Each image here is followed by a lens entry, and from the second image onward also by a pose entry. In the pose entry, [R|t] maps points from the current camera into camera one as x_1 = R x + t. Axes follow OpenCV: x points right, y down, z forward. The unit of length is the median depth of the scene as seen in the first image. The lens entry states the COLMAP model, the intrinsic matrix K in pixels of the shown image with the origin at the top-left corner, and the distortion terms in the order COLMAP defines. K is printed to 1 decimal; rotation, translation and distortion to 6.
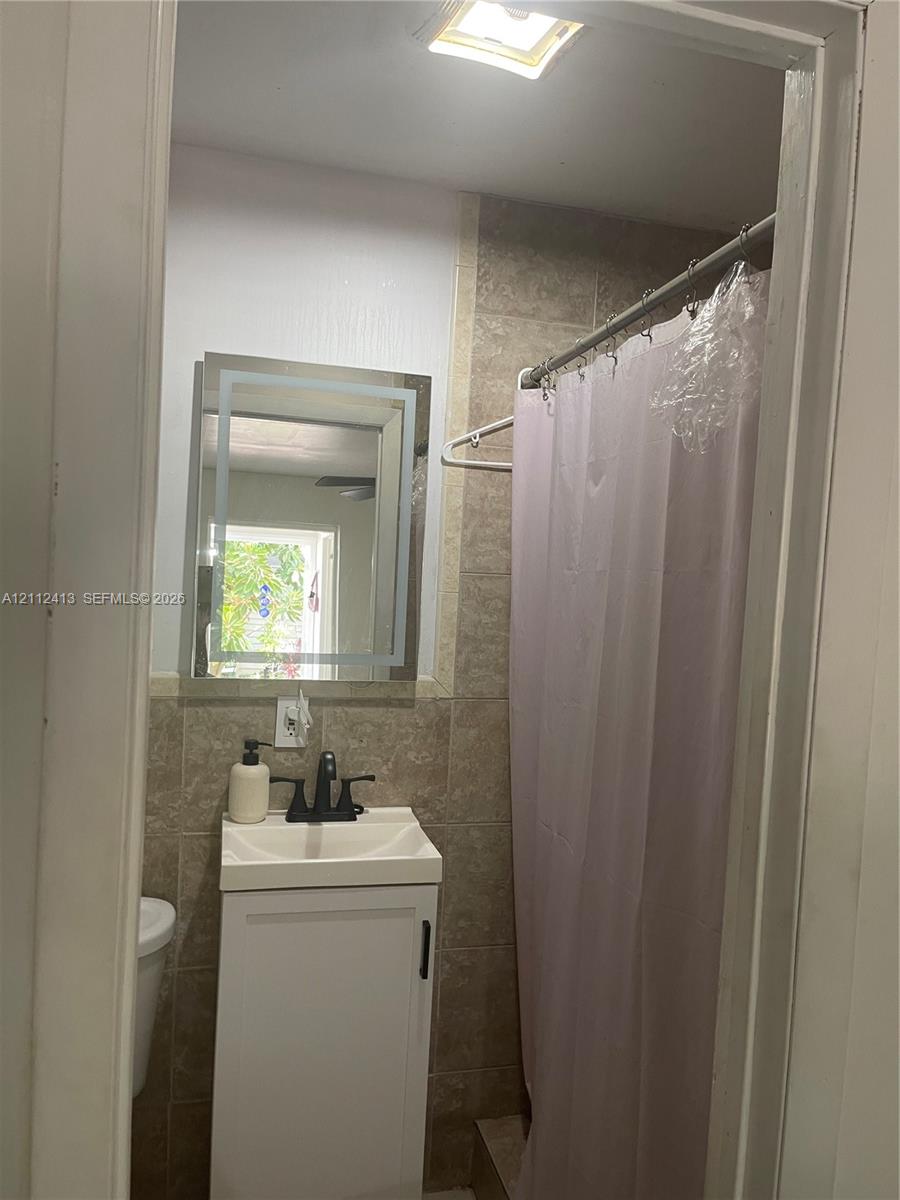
lens RADIAL K [[868.8, 0, 450.4], [0, 868.8, 592.2], [0, 0, 1]] dist [0.004211, -0.000986]
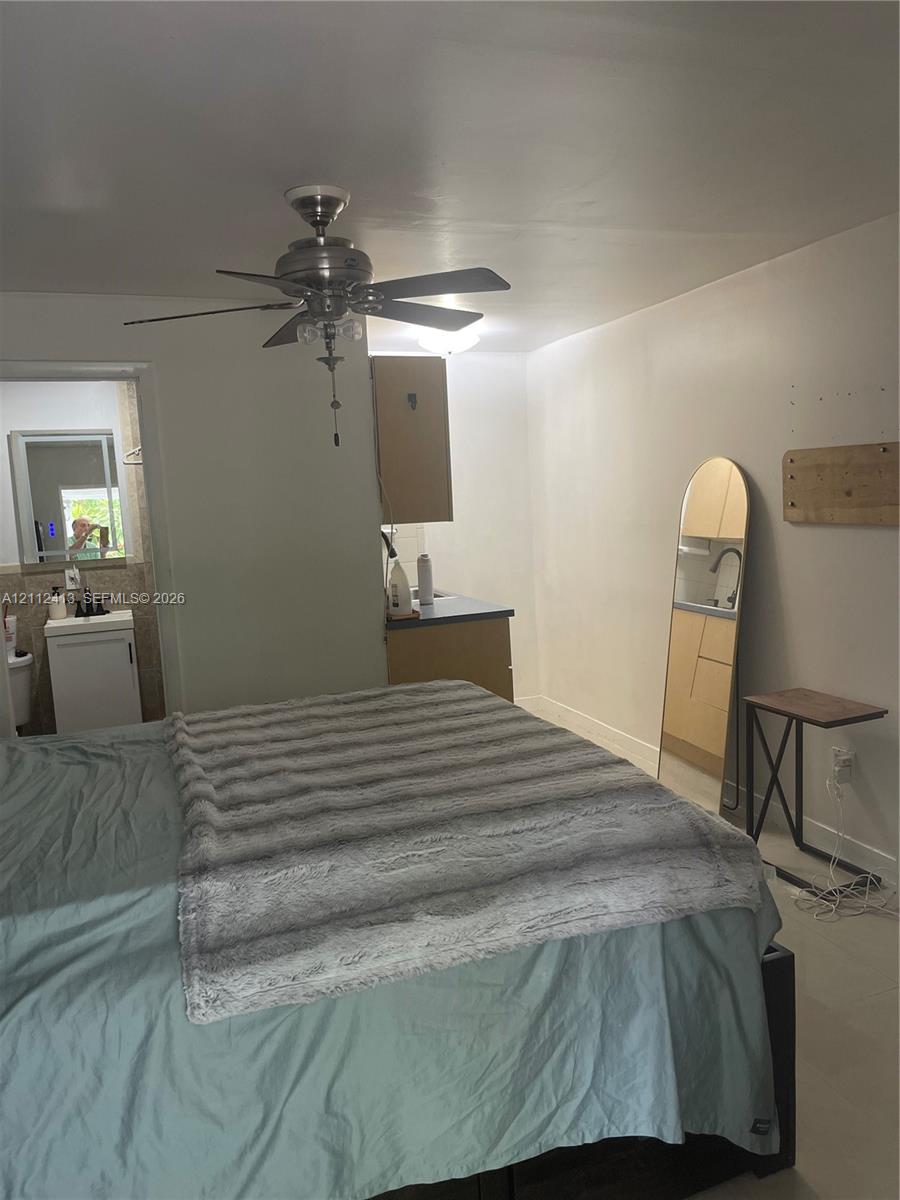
lens RADIAL K [[902.8, 0, 458.1], [0, 902.8, 603.2], [0, 0, 1]] dist [0.013191, -0.003657]
pose [[0.987186, -0.112822, 0.112846, 0.595135], [0.100217, 0.988670, 0.111749, 0.043916], [-0.124176, -0.099008, 0.987308, -1.654617]]
